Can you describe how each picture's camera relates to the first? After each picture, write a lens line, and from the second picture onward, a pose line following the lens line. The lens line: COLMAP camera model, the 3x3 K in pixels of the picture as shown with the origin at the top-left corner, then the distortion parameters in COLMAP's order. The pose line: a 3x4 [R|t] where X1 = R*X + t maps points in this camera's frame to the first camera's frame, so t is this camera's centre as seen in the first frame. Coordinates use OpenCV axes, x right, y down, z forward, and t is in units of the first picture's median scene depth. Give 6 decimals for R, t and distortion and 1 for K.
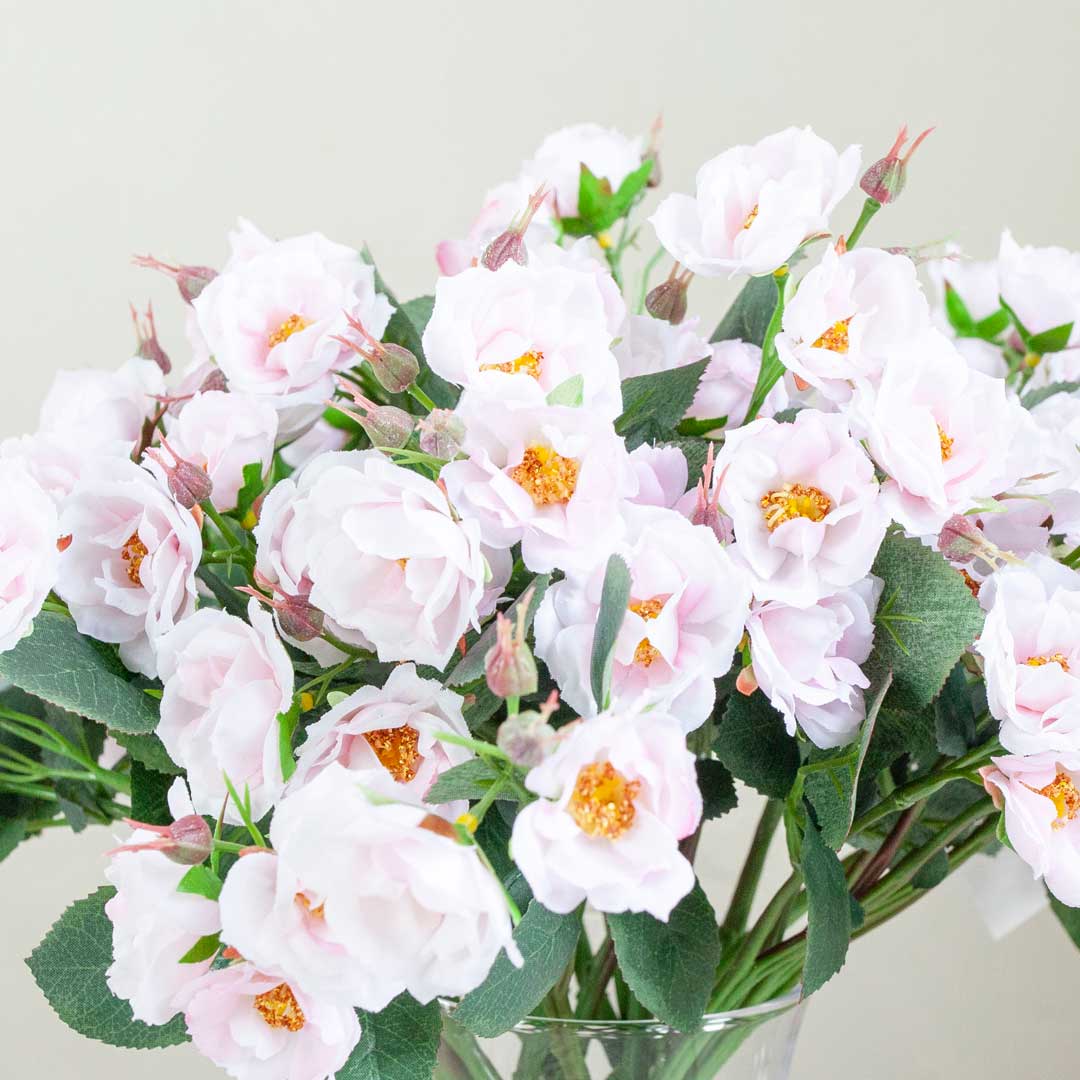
lens RADIAL K [[3380.7, 0, 540.0], [0, 3380.7, 540.0], [0, 0, 1]] dist [-0.031774, 0.838020]
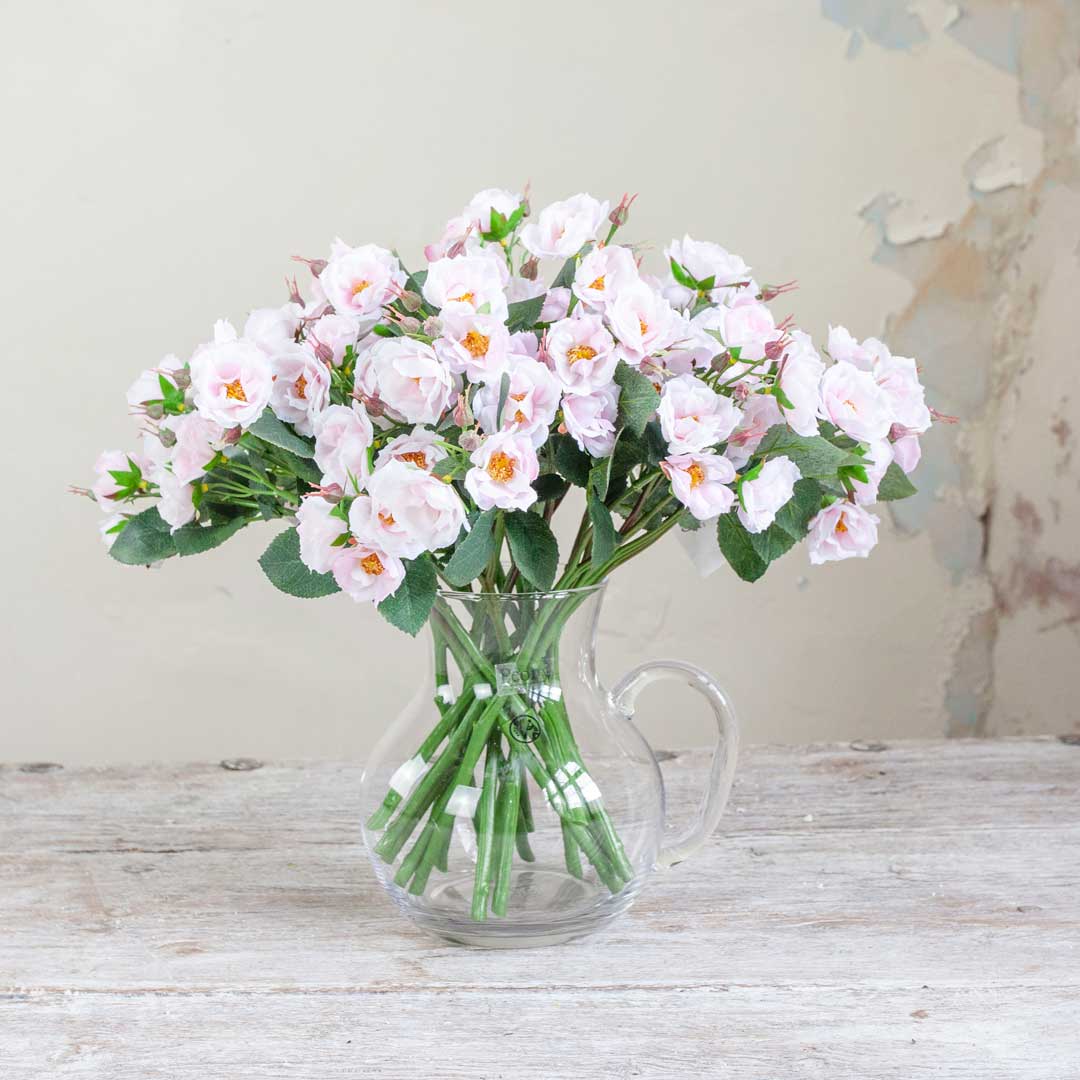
lens RADIAL K [[3186.2, 0, 447.9], [0, 3186.2, 515.6], [0, 0, 1]] dist [0.014952, 1.299474]
pose [[0.999610, -0.023509, -0.015052, 0.012593], [0.023566, 0.999716, 0.003572, 0.092469], [0.014964, -0.003925, 0.999880, -1.240273]]
